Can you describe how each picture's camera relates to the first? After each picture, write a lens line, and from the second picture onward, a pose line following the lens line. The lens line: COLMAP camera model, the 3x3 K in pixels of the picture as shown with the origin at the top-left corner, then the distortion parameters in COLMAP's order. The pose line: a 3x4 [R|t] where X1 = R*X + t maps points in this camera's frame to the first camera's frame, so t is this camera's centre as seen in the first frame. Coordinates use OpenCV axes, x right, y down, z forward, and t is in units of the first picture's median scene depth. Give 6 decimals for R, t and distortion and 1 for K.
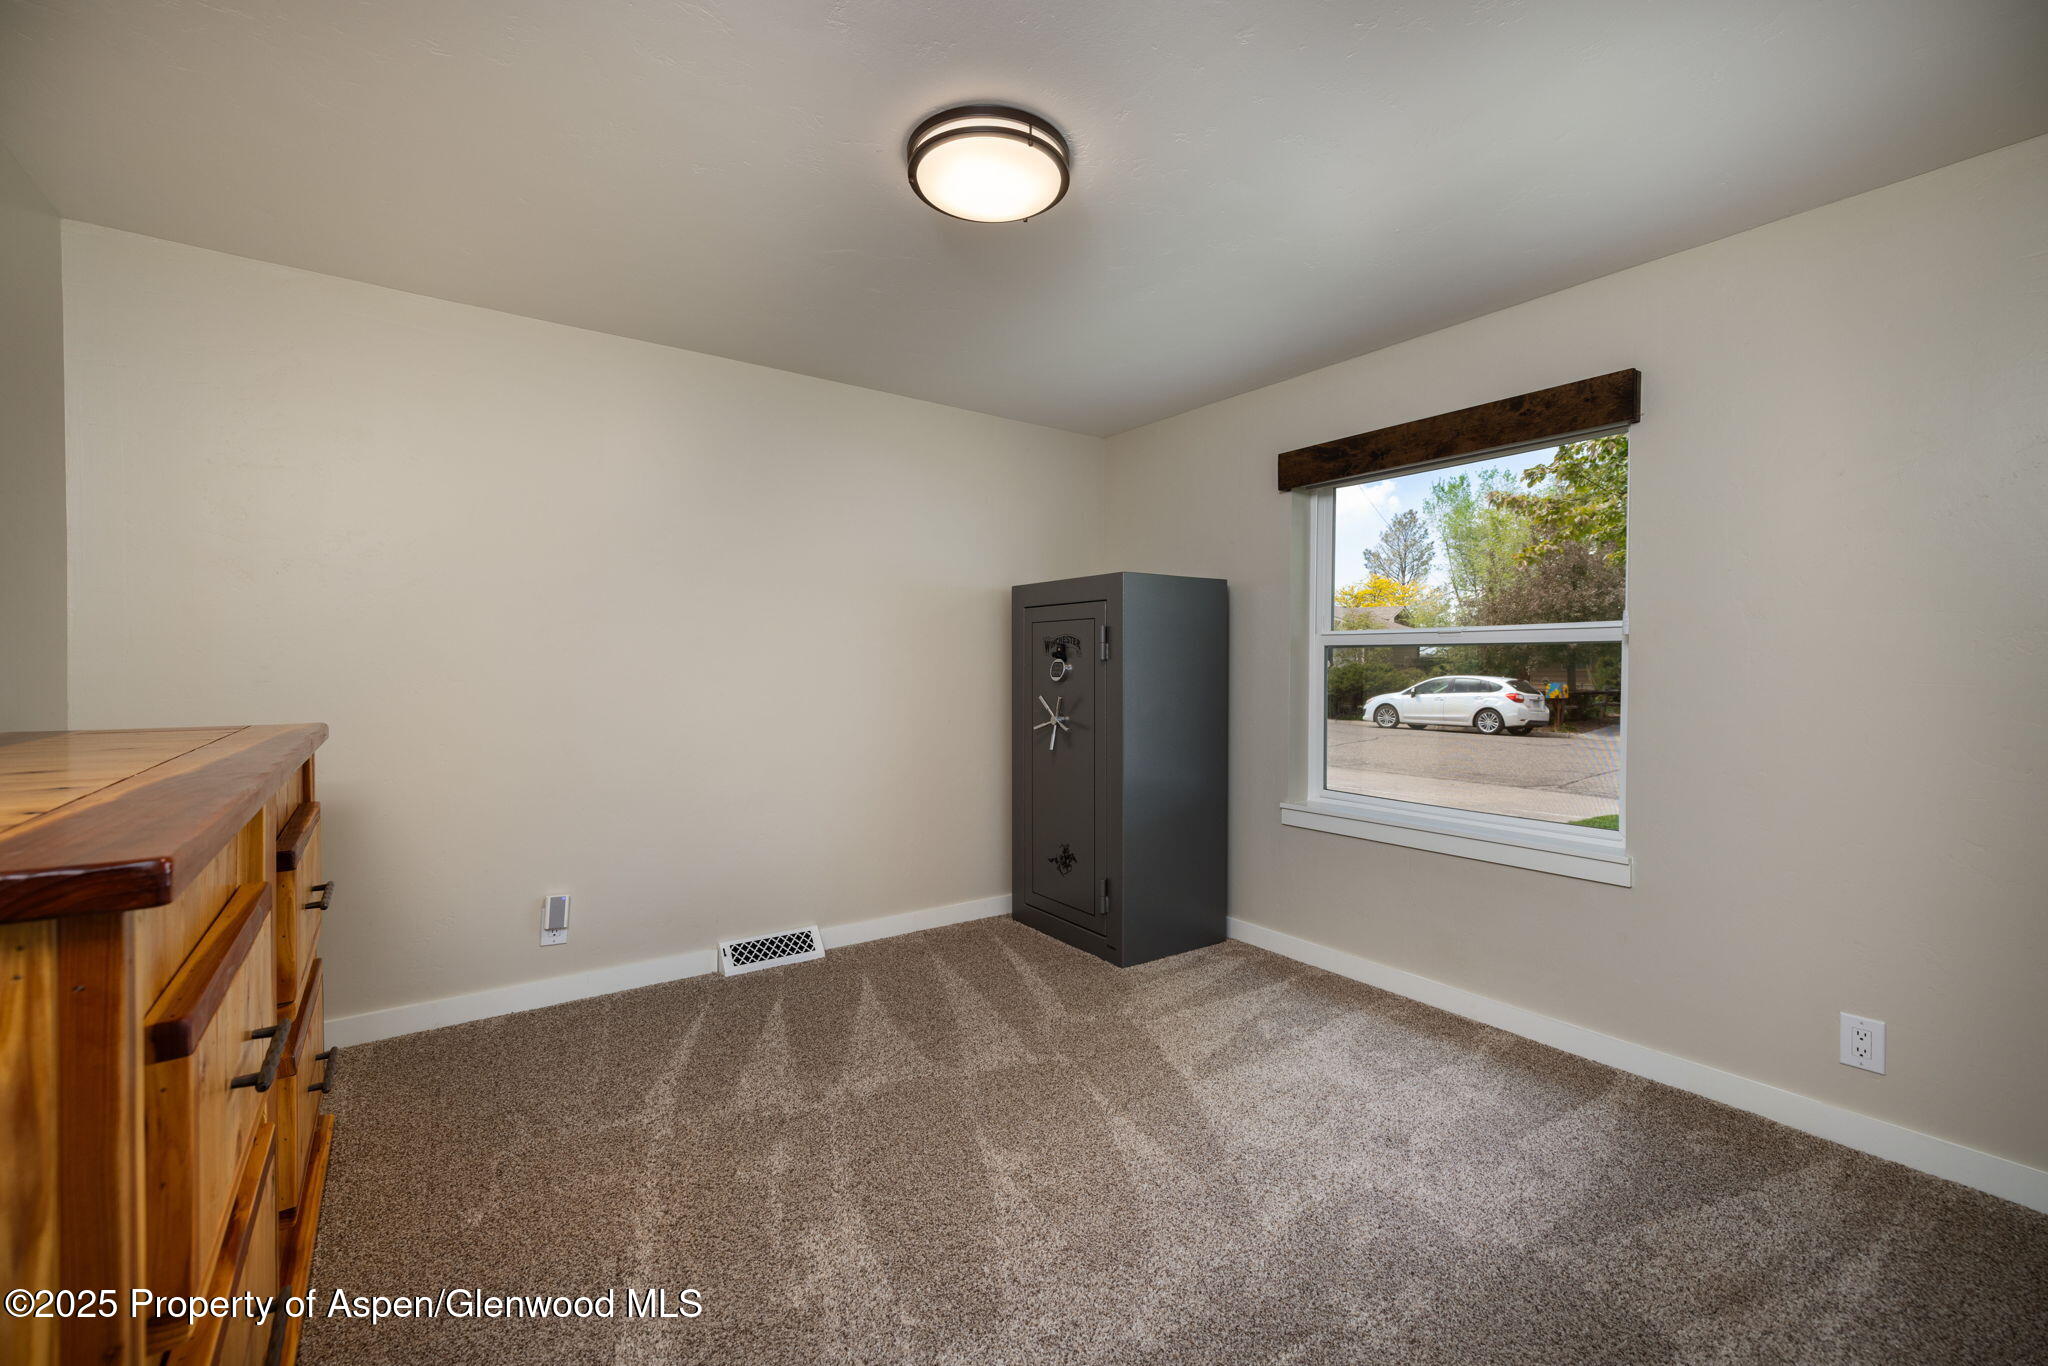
lens RADIAL K [[847.5, 0, 1023.8], [0, 847.5, 672.0], [0, 0, 1]] dist [0.004564, 0.000059]
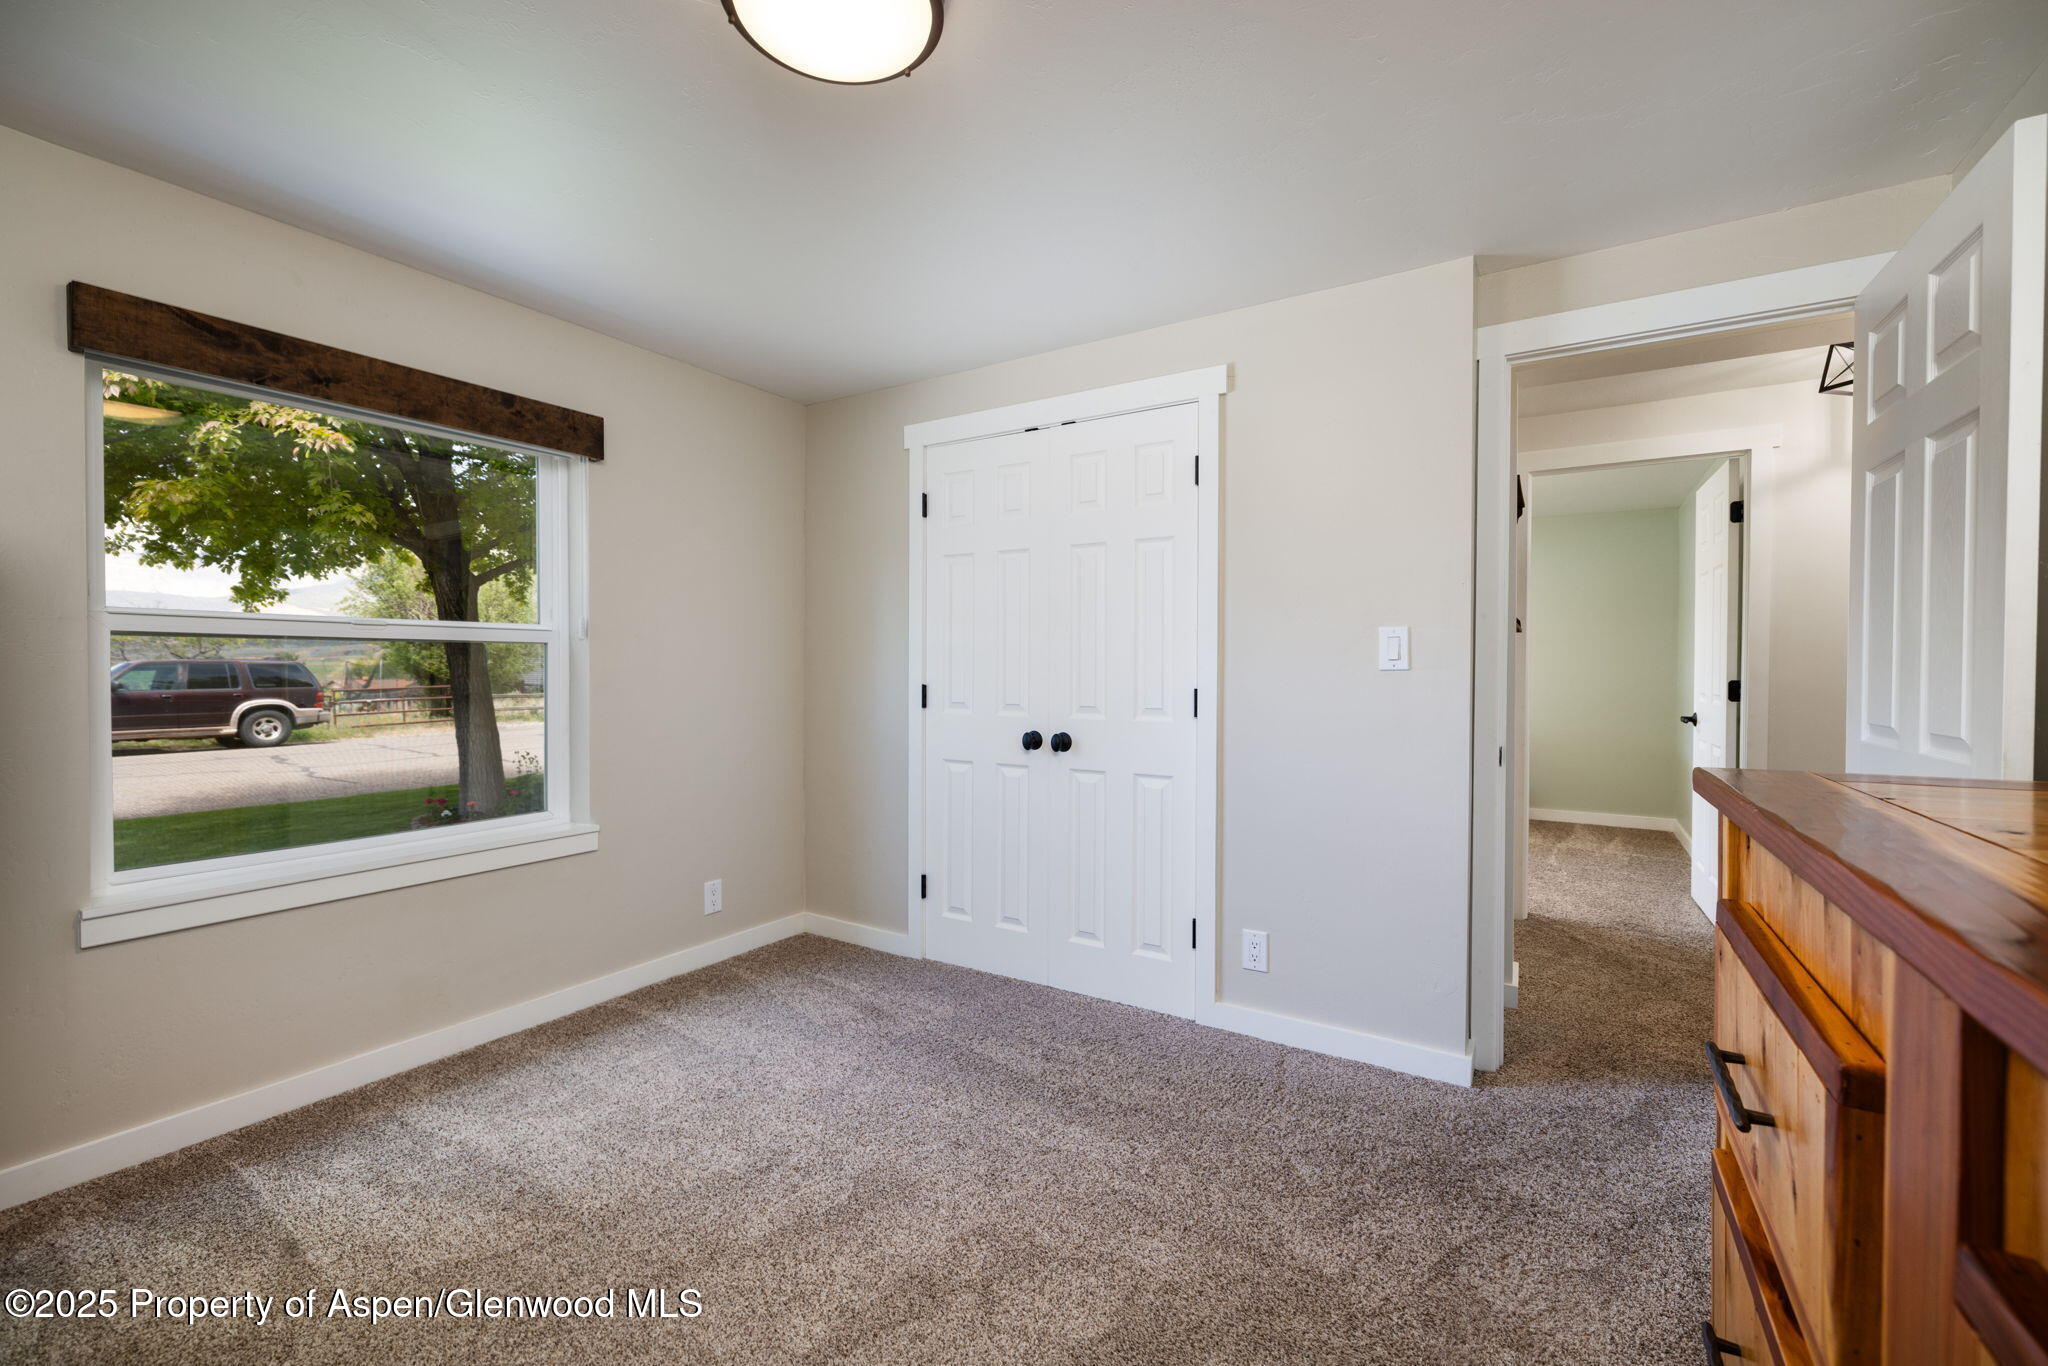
lens RADIAL K [[847.5, 0, 1029.2], [0, 847.5, 675.5], [0, 0, 1]] dist [0.004564, 0.000059]
pose [[-0.372747, -0.015424, 0.927805, -0.603343], [0.002722, 0.999839, 0.017715, -0.011486], [-0.927929, 0.009129, -0.372645, 0.852842]]
